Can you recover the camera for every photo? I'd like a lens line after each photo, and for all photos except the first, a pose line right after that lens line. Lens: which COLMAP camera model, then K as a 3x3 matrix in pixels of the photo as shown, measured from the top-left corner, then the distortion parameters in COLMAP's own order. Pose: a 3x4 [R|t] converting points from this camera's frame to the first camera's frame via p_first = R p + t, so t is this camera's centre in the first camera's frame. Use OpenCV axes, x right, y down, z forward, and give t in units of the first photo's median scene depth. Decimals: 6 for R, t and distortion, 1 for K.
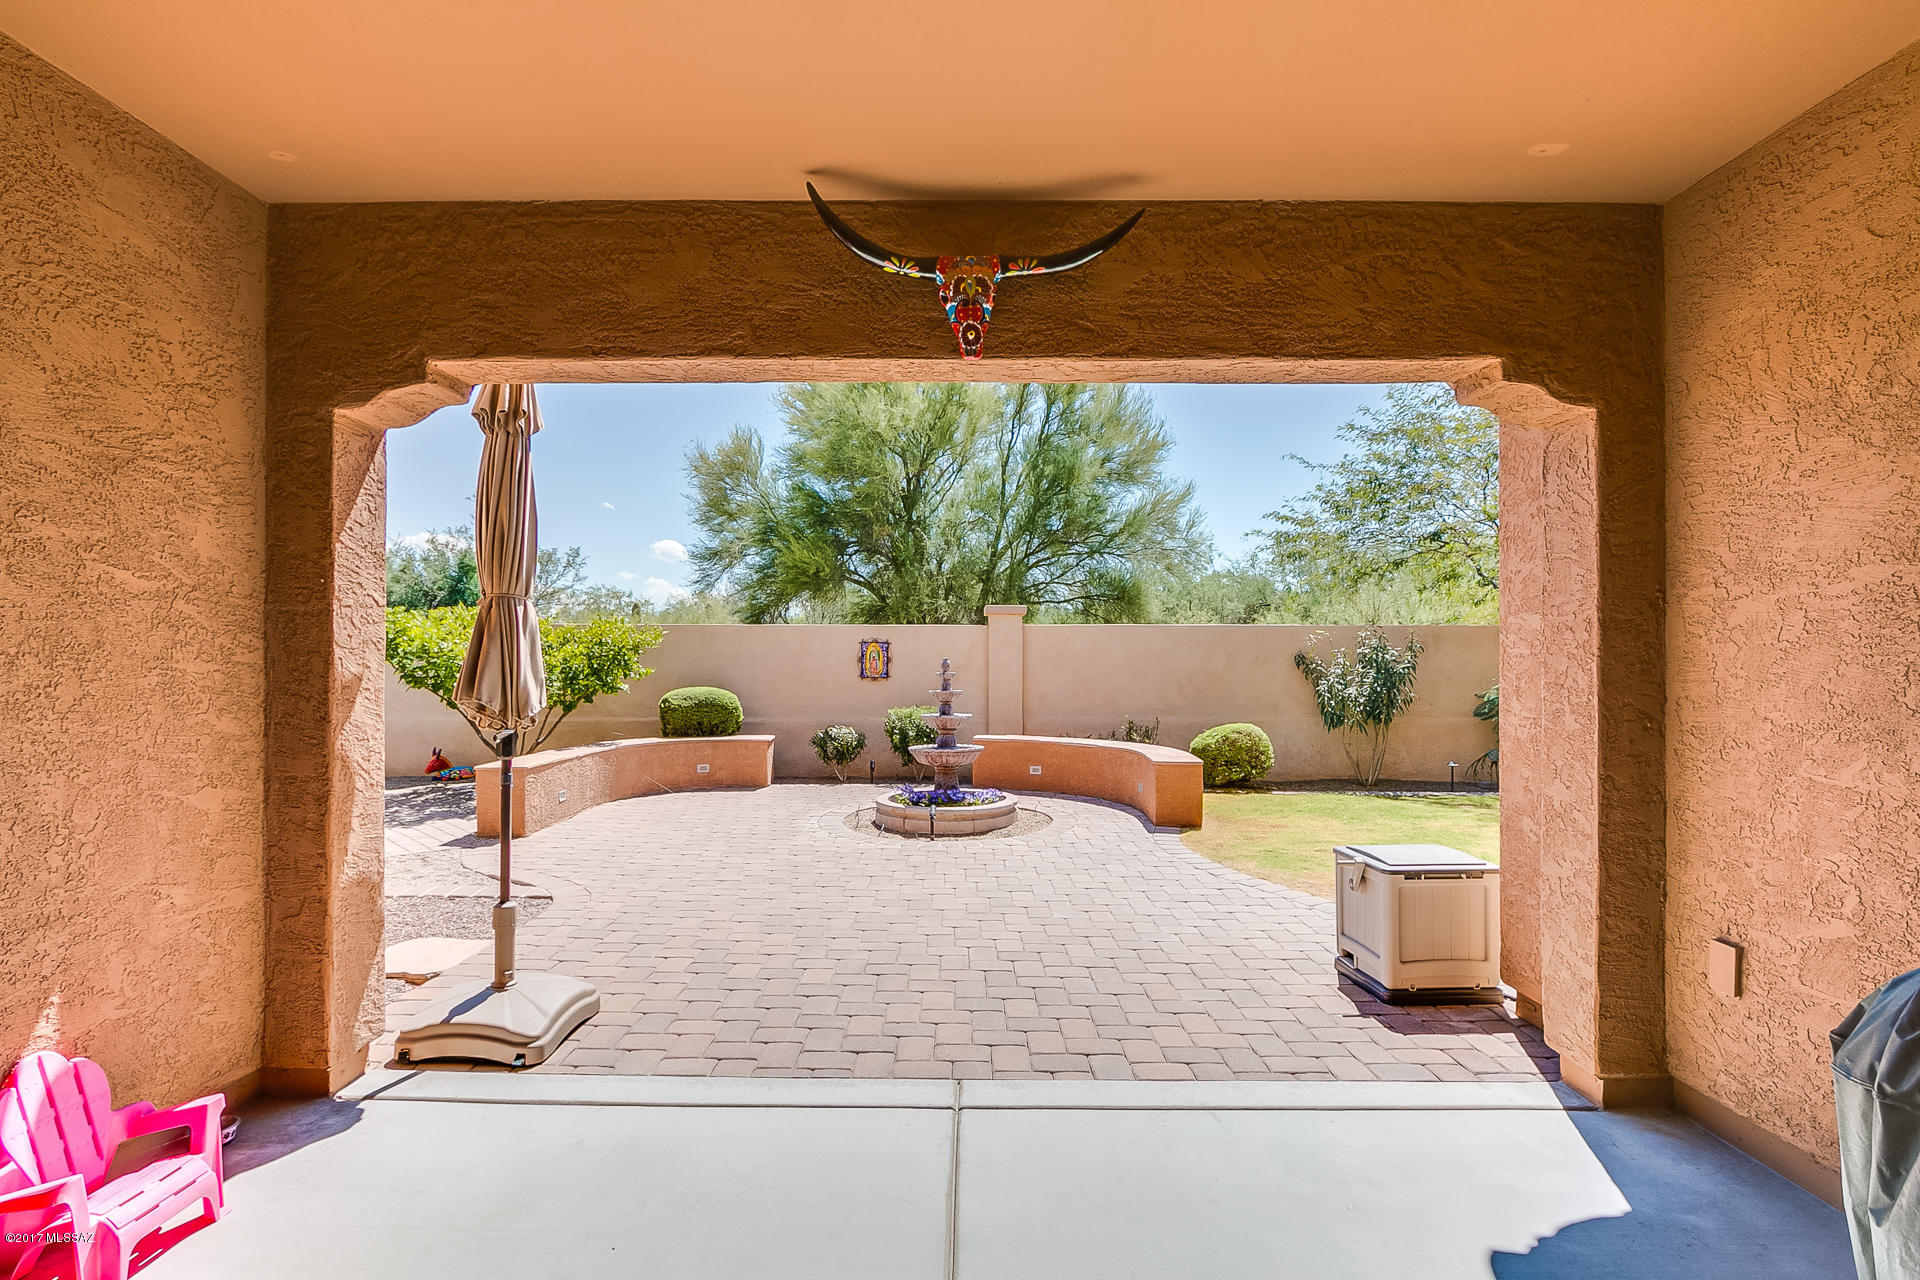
lens RADIAL K [[903.7, 0, 932.1], [0, 903.7, 655.7], [0, 0, 1]] dist [-0.023320, 0.001251]
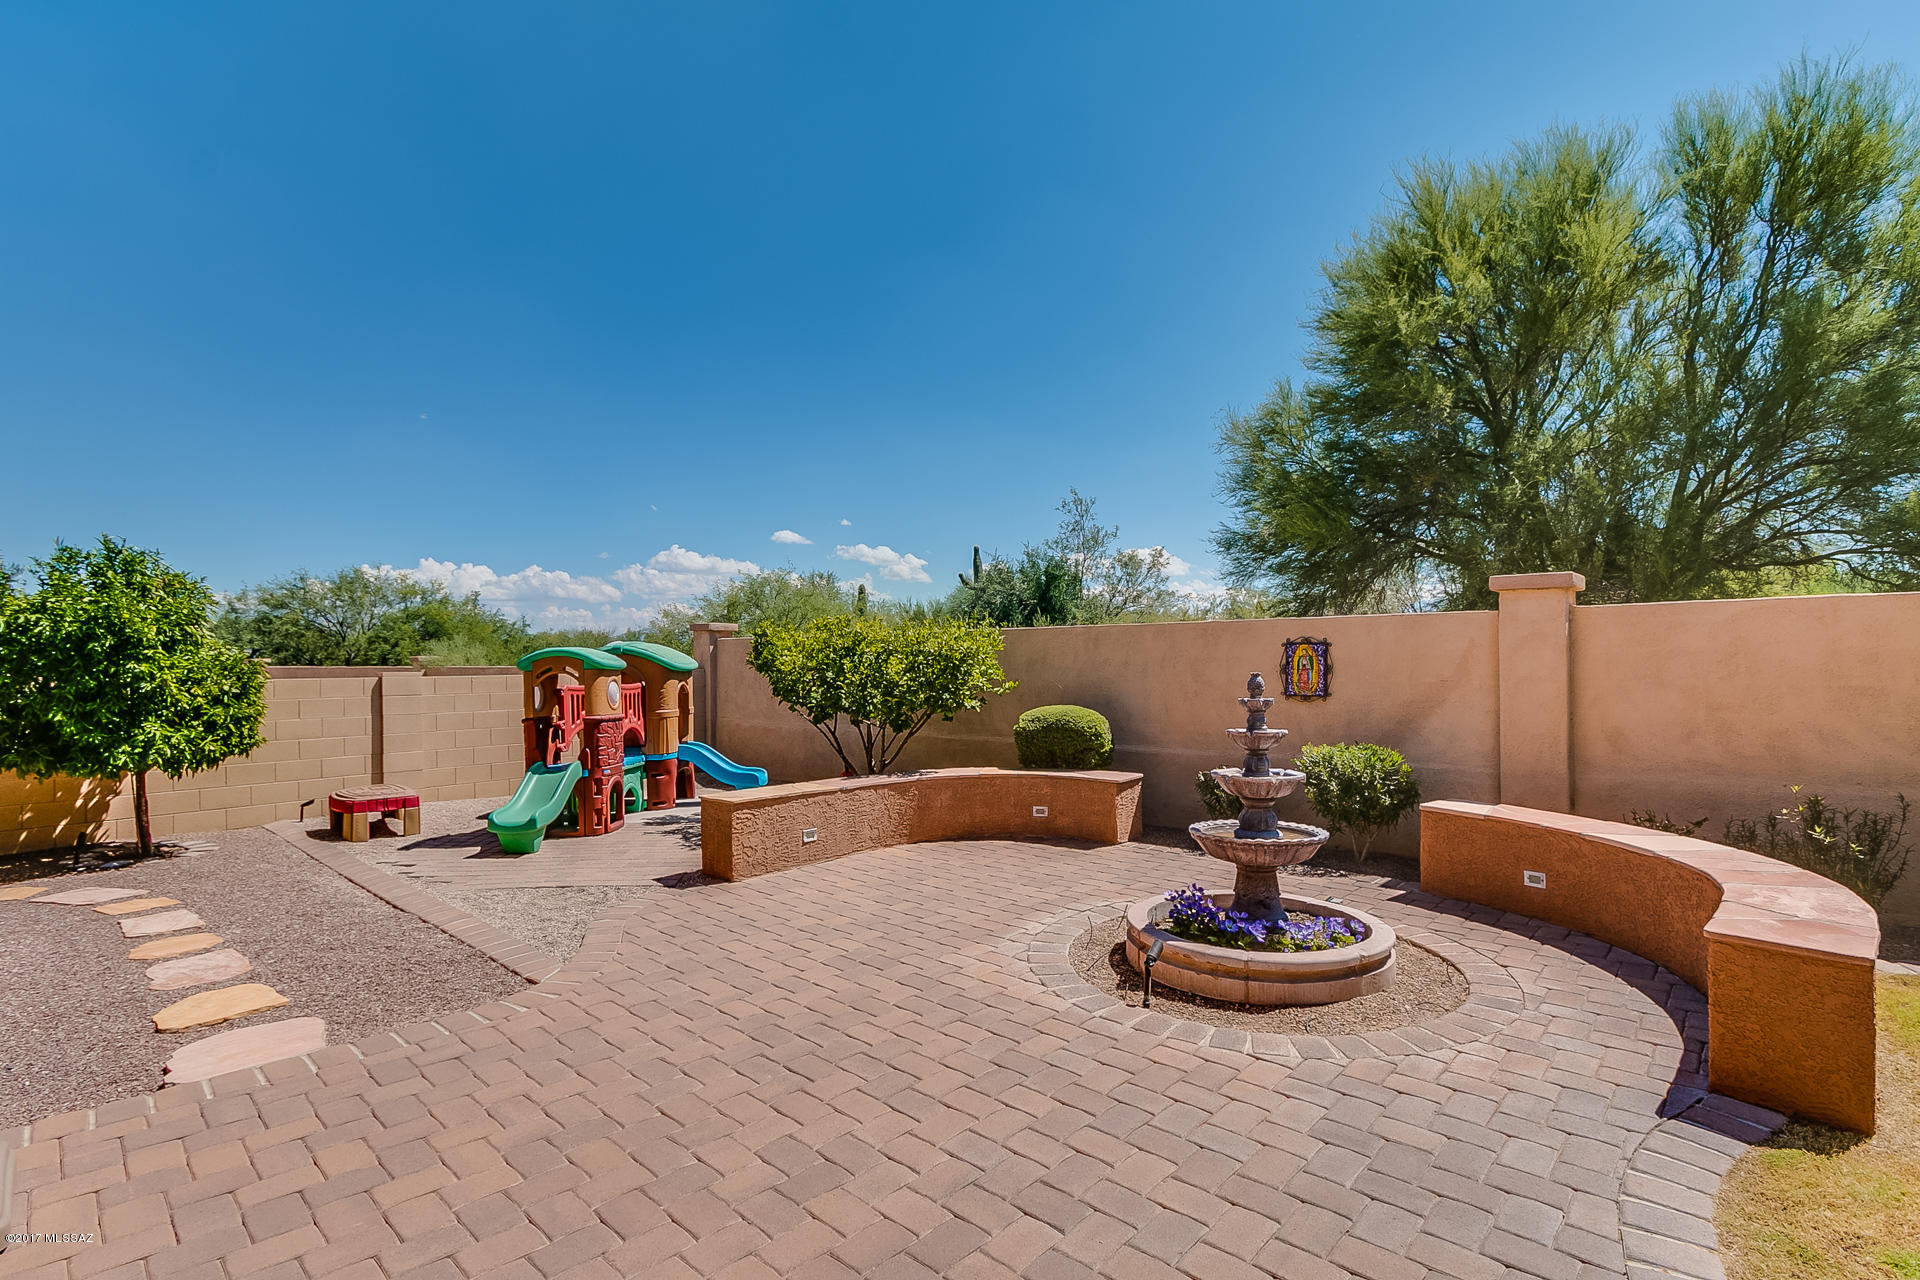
lens RADIAL K [[903.7, 0, 932.1], [0, 903.7, 655.7], [0, 0, 1]] dist [-0.023320, 0.001251]
pose [[0.744702, -0.011904, -0.667291, 0.180543], [0.011121, 0.999923, -0.005427, -0.005232], [0.667304, -0.003379, 0.744778, 0.331522]]
